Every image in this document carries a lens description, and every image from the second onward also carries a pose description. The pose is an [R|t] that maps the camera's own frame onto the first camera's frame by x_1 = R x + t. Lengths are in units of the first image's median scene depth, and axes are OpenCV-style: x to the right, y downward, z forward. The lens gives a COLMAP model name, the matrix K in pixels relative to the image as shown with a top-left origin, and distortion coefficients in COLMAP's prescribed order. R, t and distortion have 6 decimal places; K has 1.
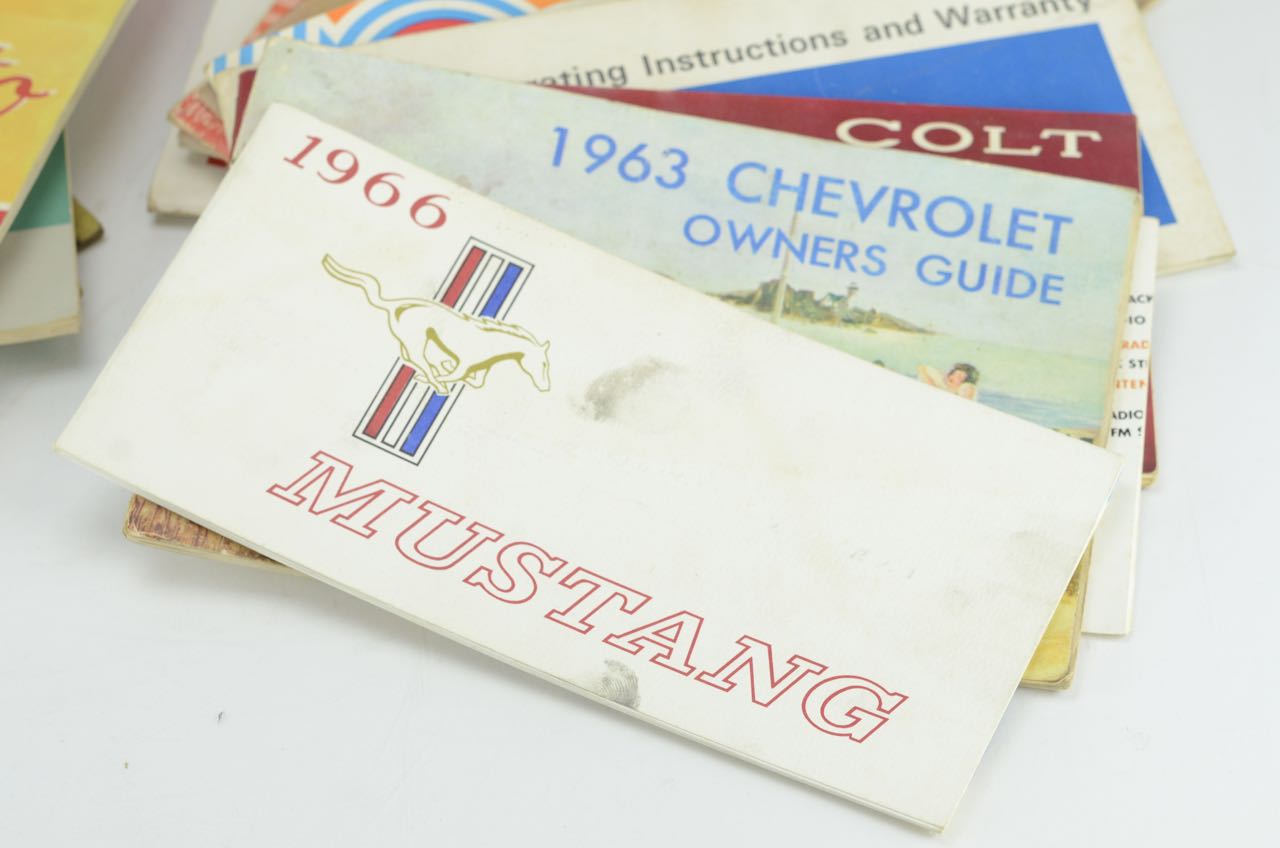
lens RADIAL K [[4485.7, 0, 640.3], [0, 4485.7, 426.0], [0, 0, 1]] dist [-0.012836, 0.000000]
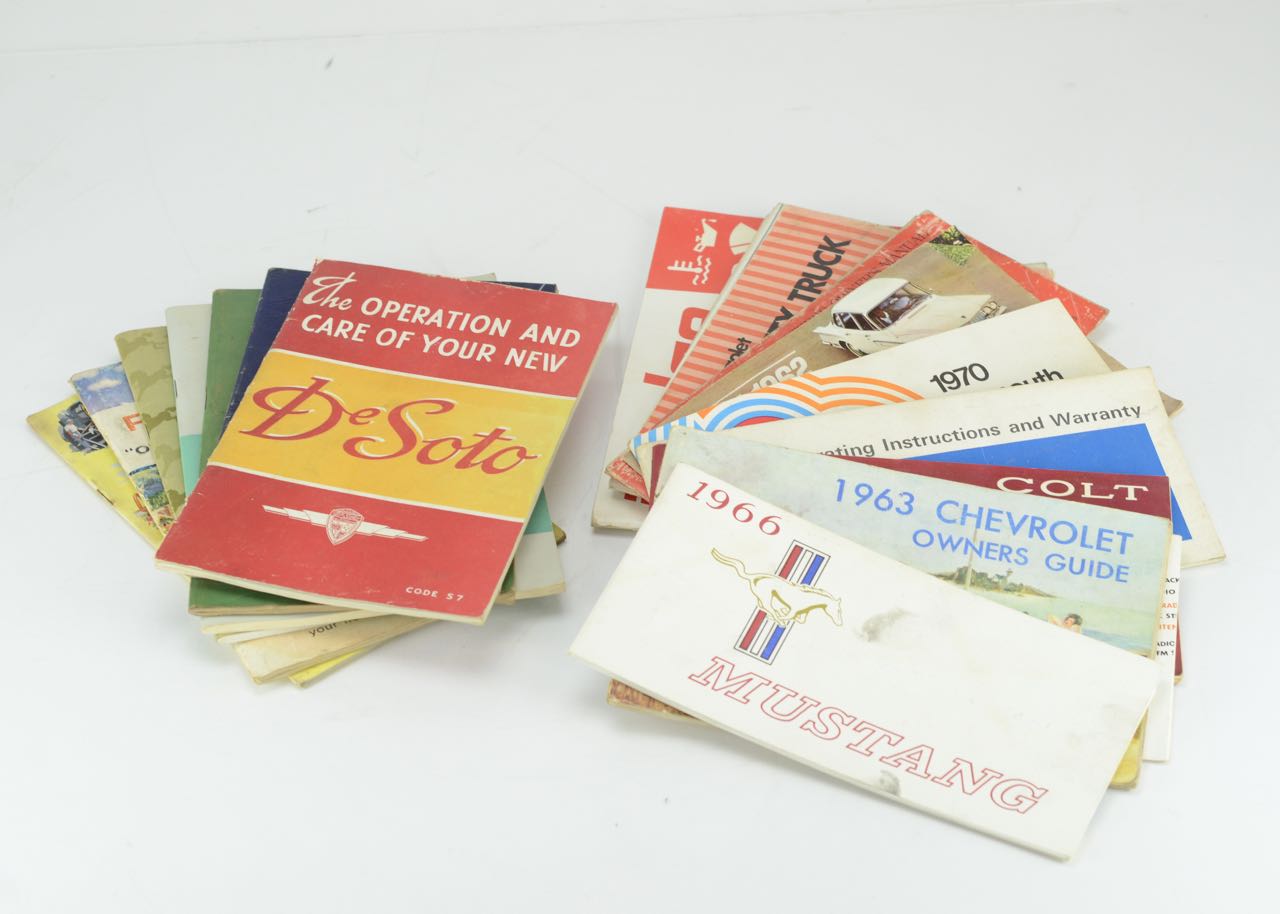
lens RADIAL K [[4371.7, 0, 634.0], [0, 4371.7, 455.4], [0, 0, 1]] dist [-0.005314, 0.000000]
pose [[0.999897, 0.013332, 0.005302, -0.110441], [-0.012866, 0.996723, -0.079867, 0.063066], [-0.006349, 0.079790, 0.996791, -0.719809]]
